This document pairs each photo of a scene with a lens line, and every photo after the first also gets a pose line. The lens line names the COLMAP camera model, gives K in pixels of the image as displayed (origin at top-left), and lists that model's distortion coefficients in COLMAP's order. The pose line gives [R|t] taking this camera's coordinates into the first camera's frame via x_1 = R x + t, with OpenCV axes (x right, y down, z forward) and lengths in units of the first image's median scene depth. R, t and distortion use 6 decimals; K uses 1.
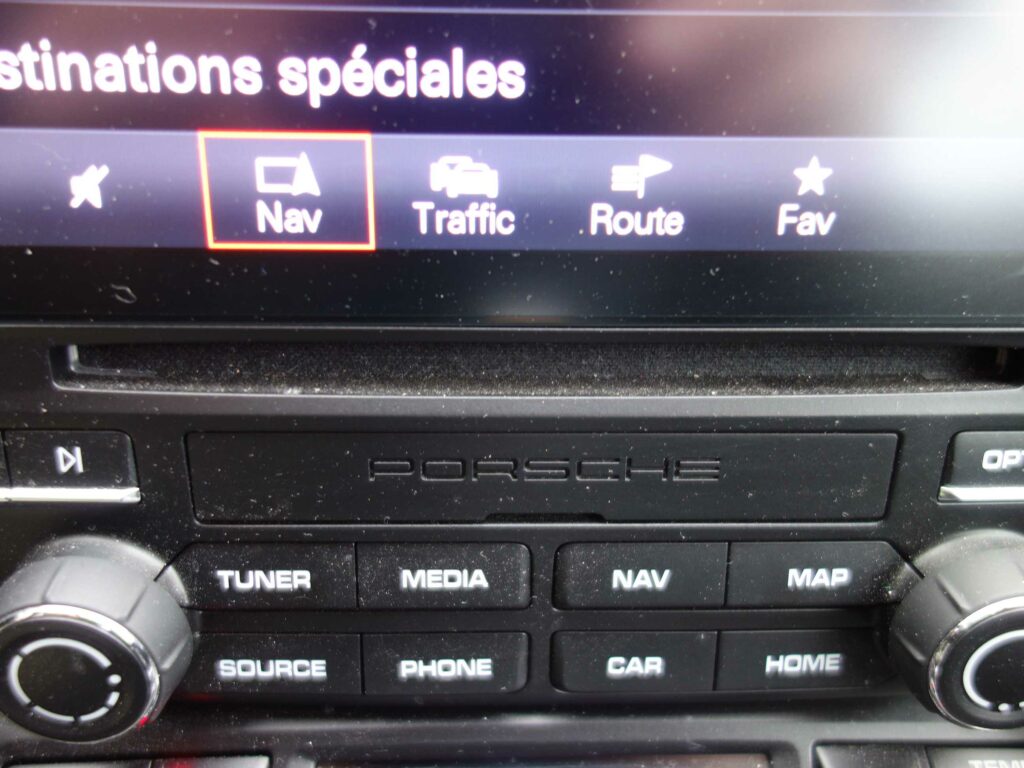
lens RADIAL K [[877.8, 0, 512.0], [0, 877.8, 384.0], [0, 0, 1]] dist [0.014932, -0.001801]
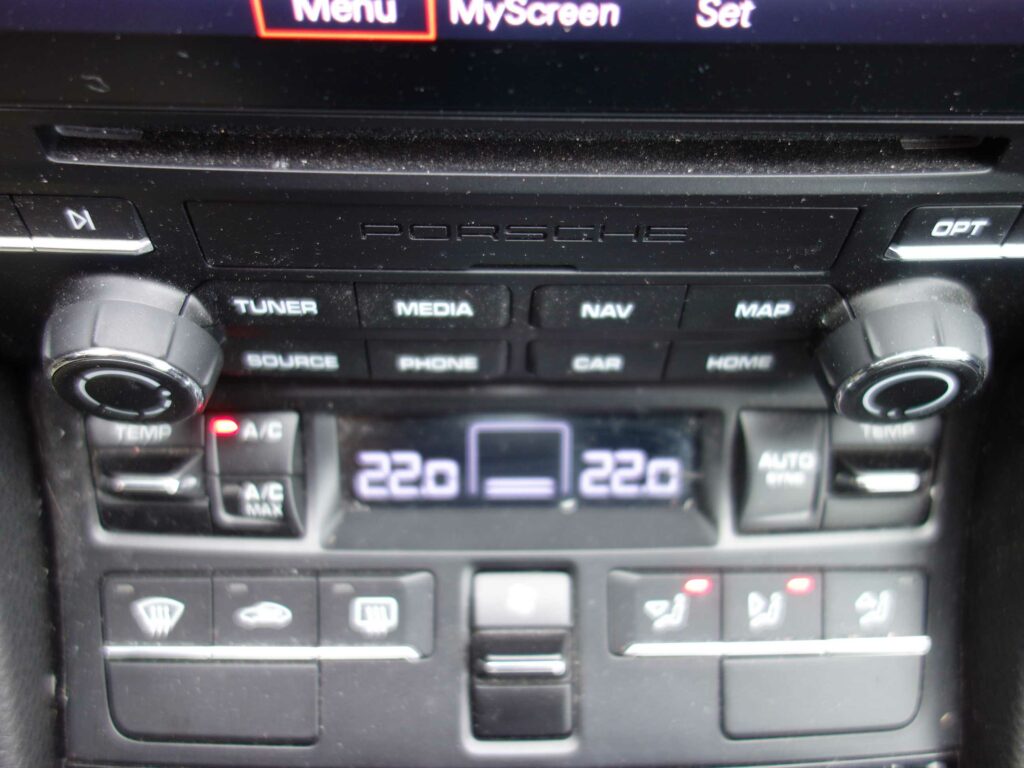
lens RADIAL K [[877.8, 0, 512.0], [0, 877.8, 384.0], [0, 0, 1]] dist [0.014932, -0.001801]
pose [[0.999783, 0.020094, 0.005543, 0.019898], [-0.019707, 0.824585, 0.565395, -0.351791], [0.006791, -0.565381, 0.824802, 0.006461]]
